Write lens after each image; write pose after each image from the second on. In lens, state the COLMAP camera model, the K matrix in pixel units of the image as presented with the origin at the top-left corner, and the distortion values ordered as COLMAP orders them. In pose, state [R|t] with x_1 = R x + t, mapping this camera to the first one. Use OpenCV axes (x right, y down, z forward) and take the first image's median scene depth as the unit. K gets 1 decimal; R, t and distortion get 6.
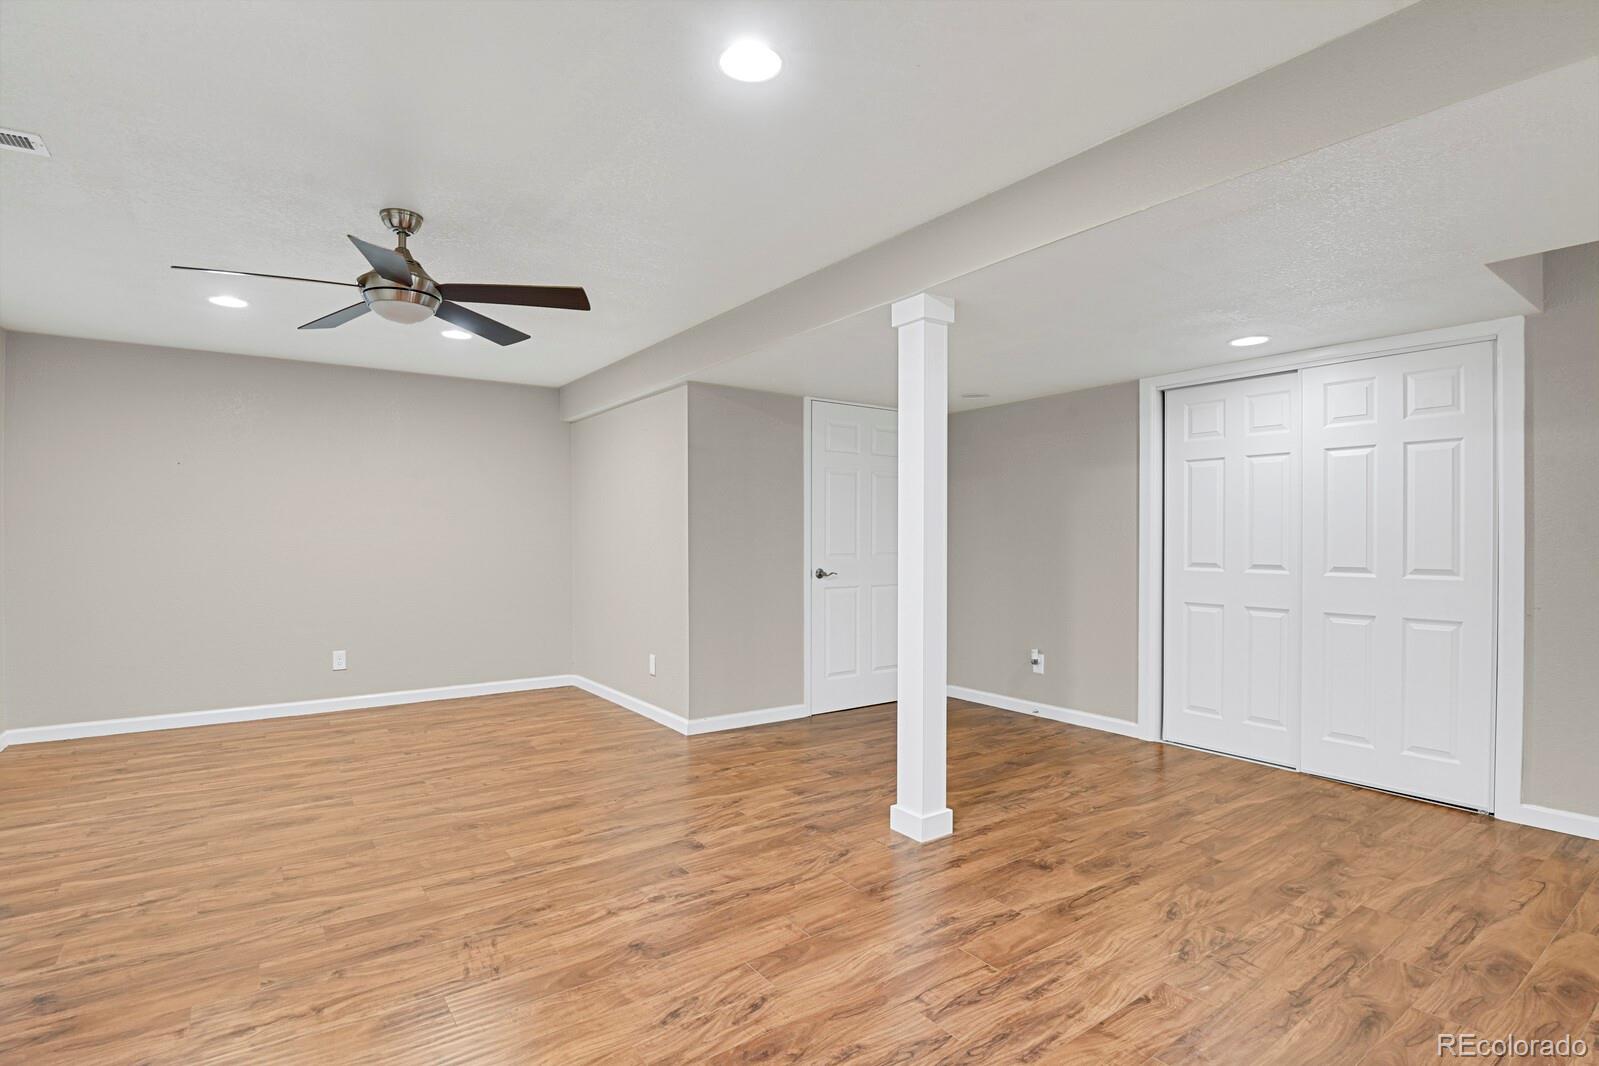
lens RADIAL K [[782.4, 0, 819.9], [0, 782.4, 540.4], [0, 0, 1]] dist [-0.022700, -0.003881]
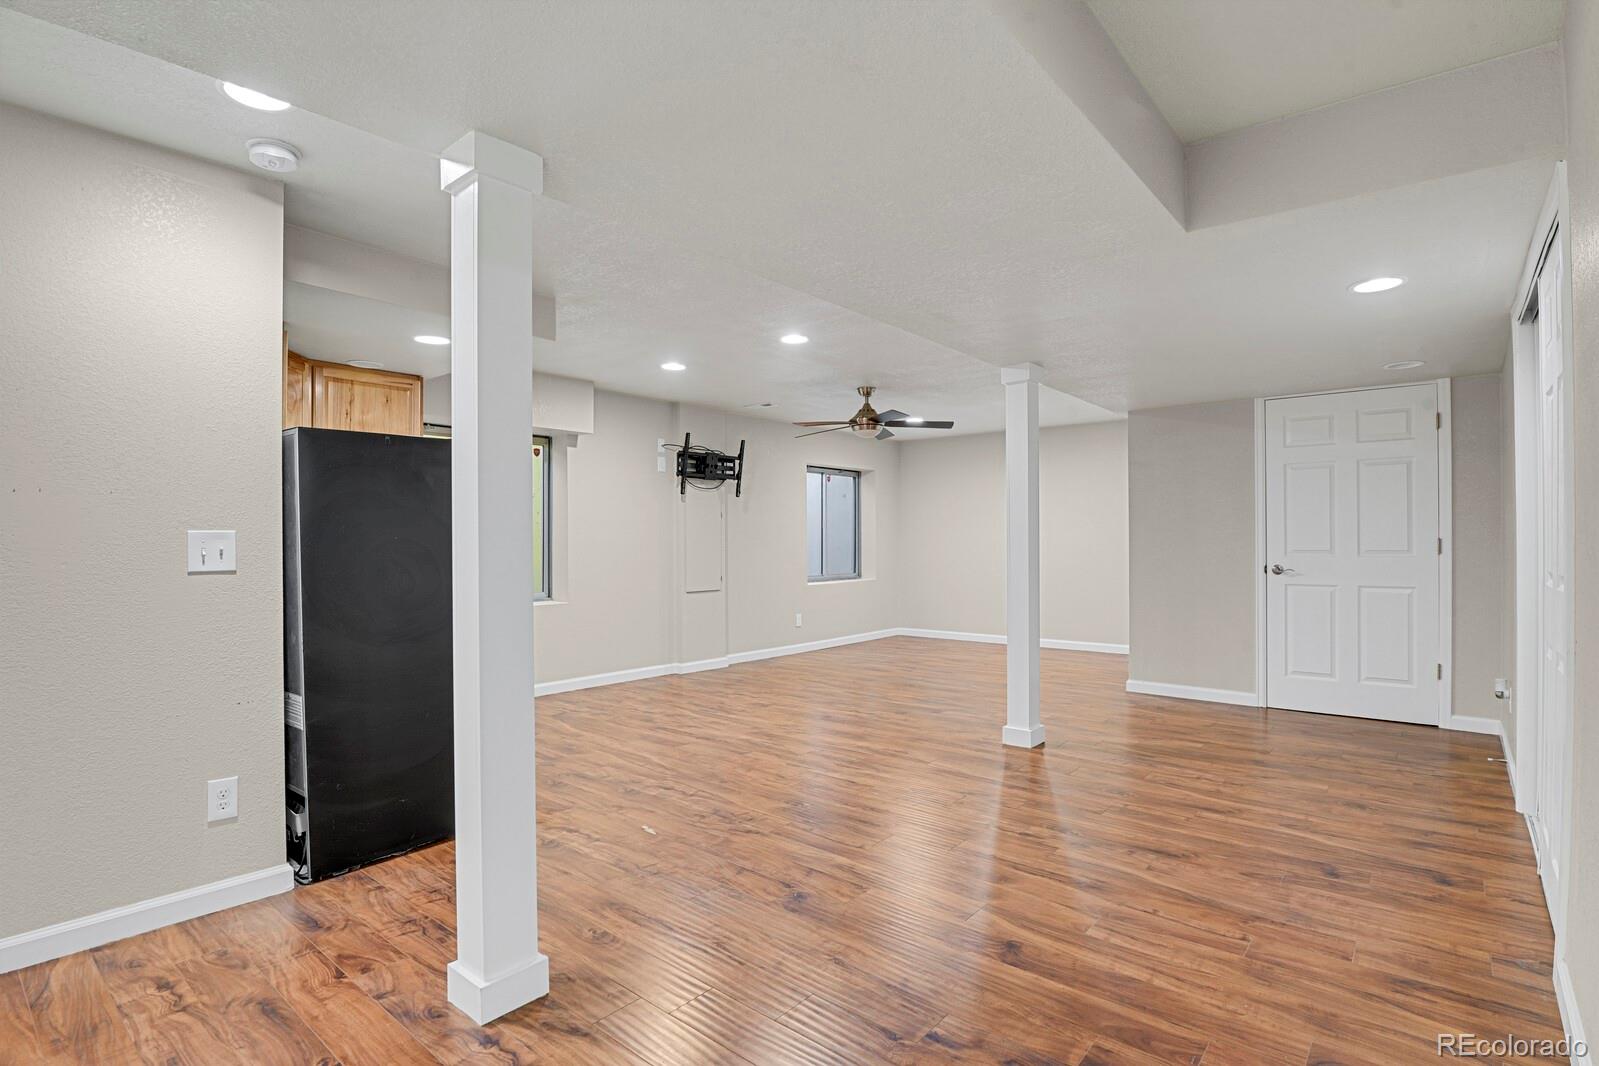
lens RADIAL K [[782.4, 0, 789.8], [0, 782.4, 553.4], [0, 0, 1]] dist [-0.022700, -0.003881]
pose [[0.221160, 0.010459, -0.975181, 1.247854], [0.002832, 0.999931, 0.011367, 0.012421], [0.975233, -0.005276, 0.221115, 0.246950]]
